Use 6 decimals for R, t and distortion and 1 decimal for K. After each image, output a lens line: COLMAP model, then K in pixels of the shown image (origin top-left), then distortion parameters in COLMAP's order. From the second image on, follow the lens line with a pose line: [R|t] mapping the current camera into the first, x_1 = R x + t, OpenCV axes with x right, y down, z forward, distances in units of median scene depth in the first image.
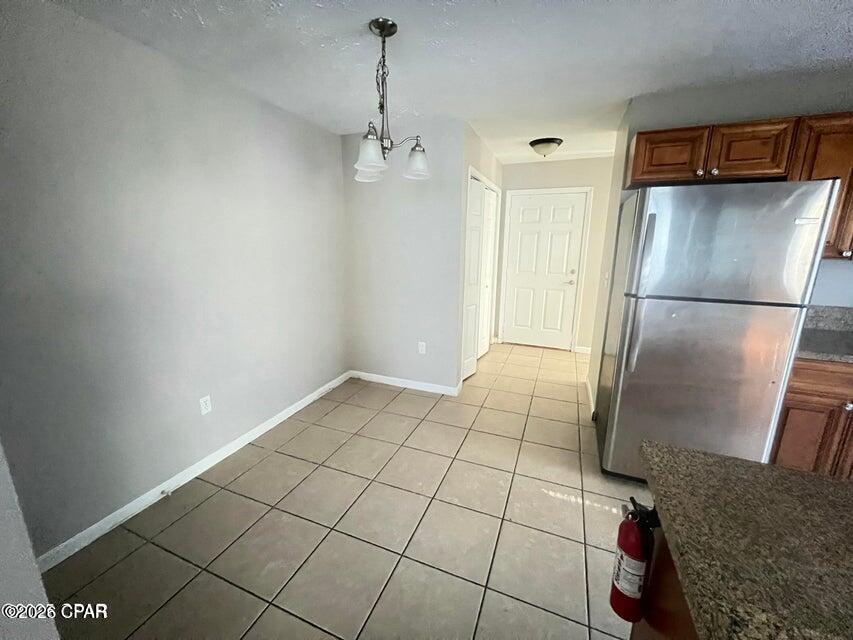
lens RADIAL K [[342.9, 0, 429.5], [0, 342.9, 317.0], [0, 0, 1]] dist [0.001694, 0.000117]
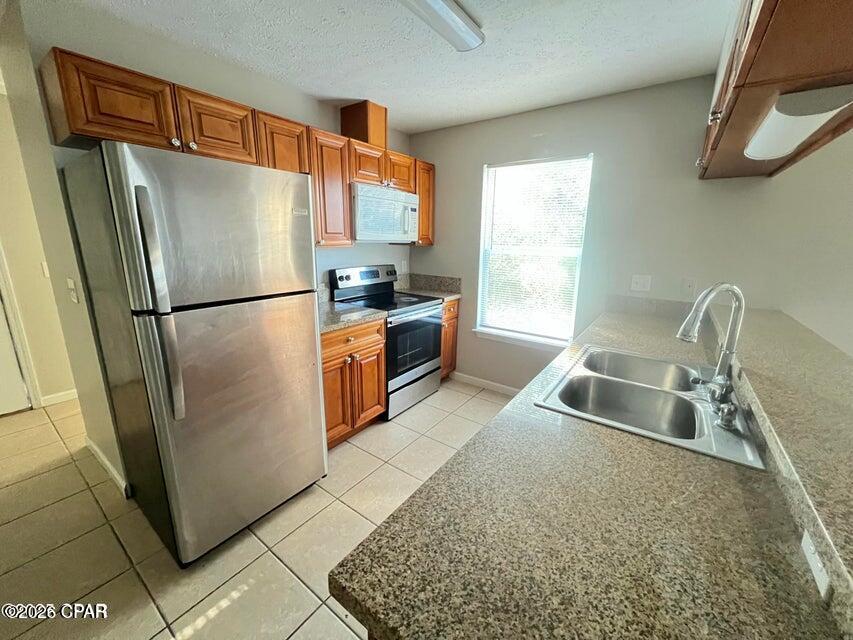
lens RADIAL K [[342.9, 0, 424.5], [0, 342.9, 315.1], [0, 0, 1]] dist [0.001694, 0.000117]
pose [[0.249525, -0.224317, 0.942029, 0.095473], [0.200633, 0.963668, 0.176326, -0.061516], [-0.947356, 0.145004, 0.285465, 0.288456]]
